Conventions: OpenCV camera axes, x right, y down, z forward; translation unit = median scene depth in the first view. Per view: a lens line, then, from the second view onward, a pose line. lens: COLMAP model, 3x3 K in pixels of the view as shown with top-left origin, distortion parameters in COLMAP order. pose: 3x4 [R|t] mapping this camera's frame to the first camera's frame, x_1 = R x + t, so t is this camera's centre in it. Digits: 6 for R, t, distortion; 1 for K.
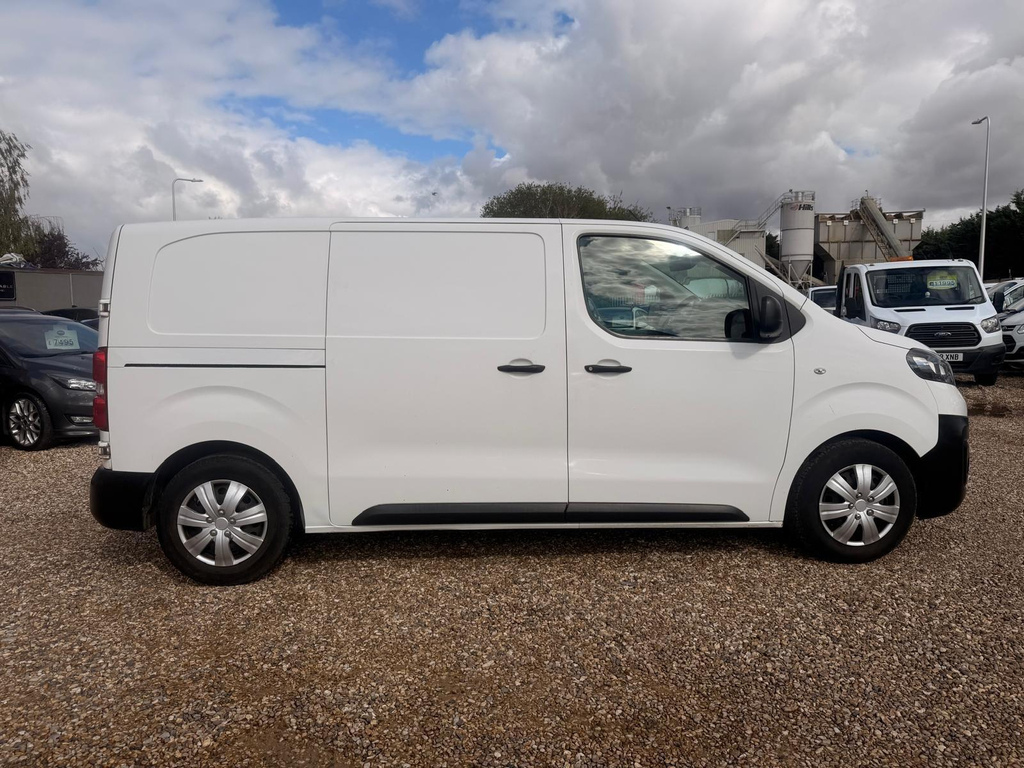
lens RADIAL K [[746.0, 0, 512.0], [0, 746.0, 384.0], [0, 0, 1]] dist [0.005638, -0.002996]
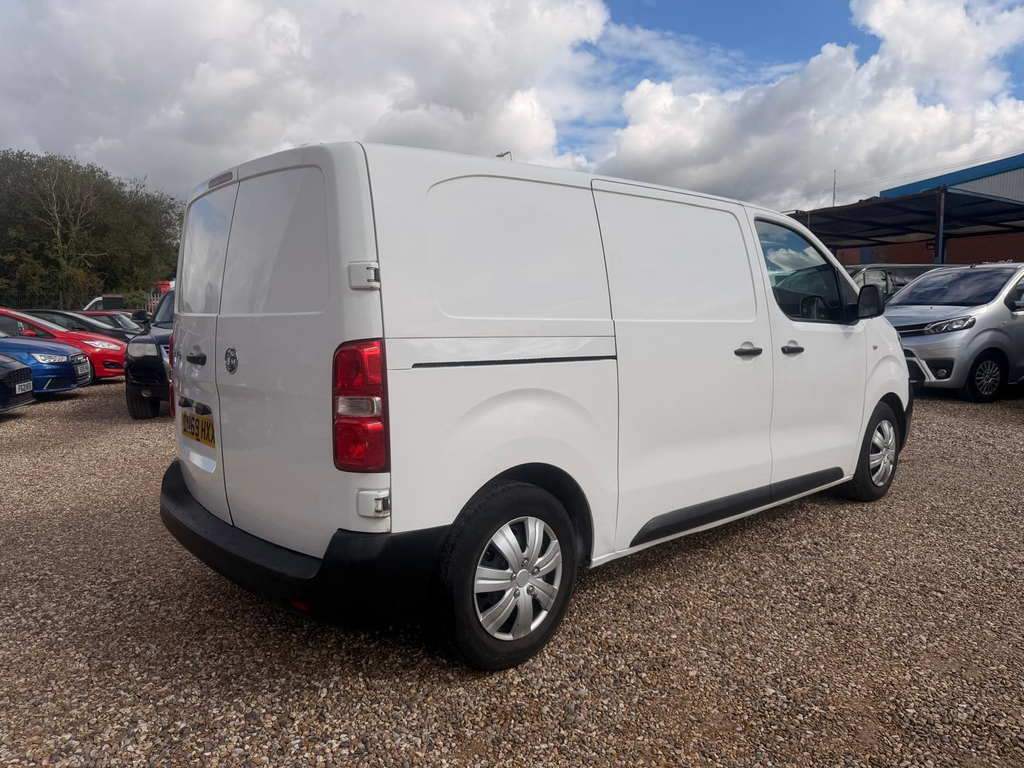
lens RADIAL K [[746.0, 0, 512.0], [0, 746.0, 384.0], [0, 0, 1]] dist [0.005638, -0.002996]
pose [[0.769568, -0.058445, 0.635885, -0.875583], [0.062631, 0.997910, 0.015921, -0.014407], [-0.635487, 0.027574, 0.771619, 0.453826]]
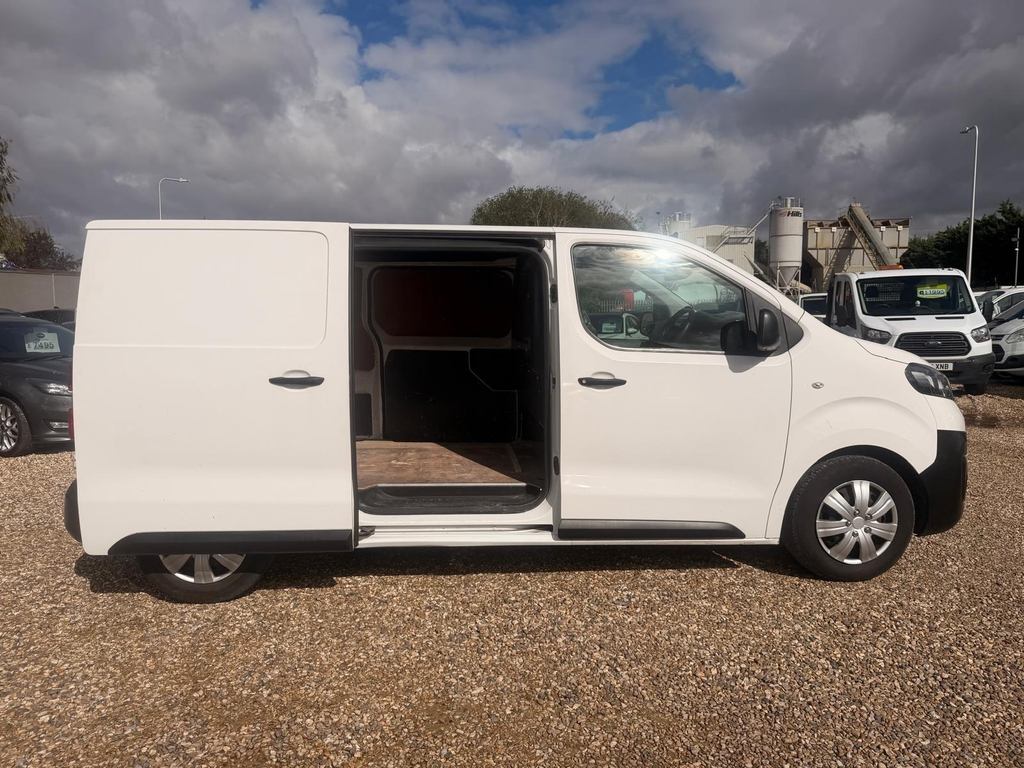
lens RADIAL K [[750.2, 0, 512.0], [0, 750.2, 384.0], [0, 0, 1]] dist [-0.003133, 0.005013]
pose [[0.999858, 0.006853, 0.015411, -0.003889], [-0.006771, 0.999963, -0.005326, -0.011763], [-0.015447, 0.005221, 0.999867, 0.024239]]
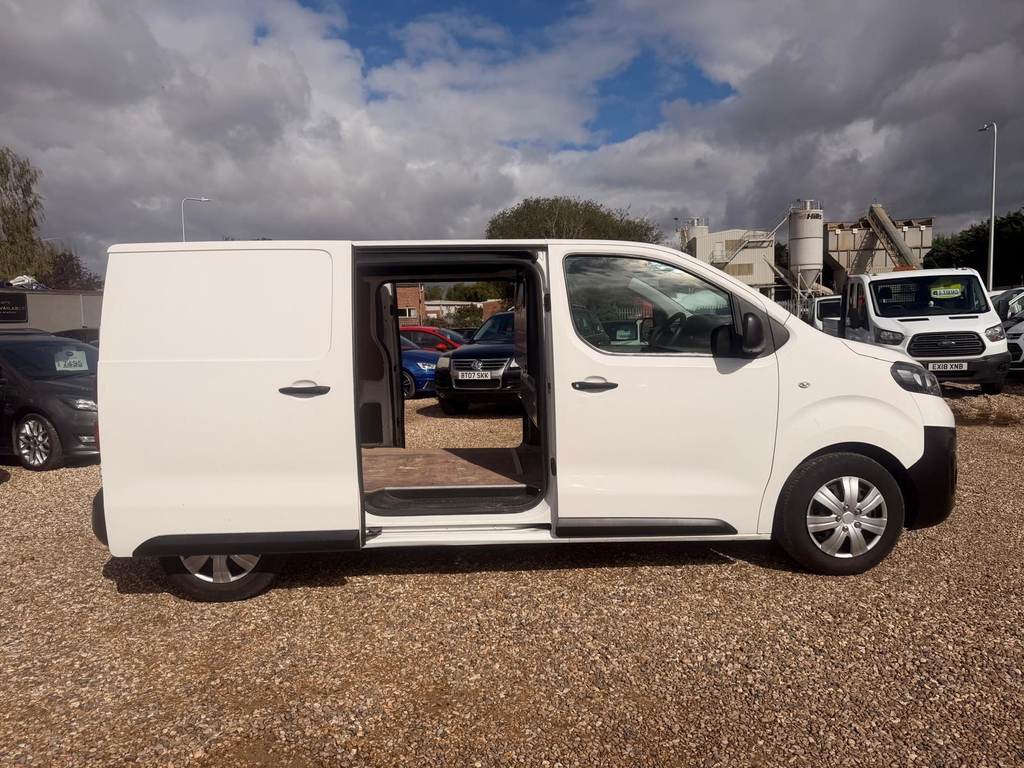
lens RADIAL K [[746.9, 0, 508.1], [0, 746.9, 390.4], [0, 0, 1]] dist [0.001932, -0.000169]
pose [[0.999782, -0.012105, -0.016994, 0.028454], [0.011946, 0.999884, -0.009464, -0.005874], [0.017107, 0.009259, 0.999811, -0.020740]]
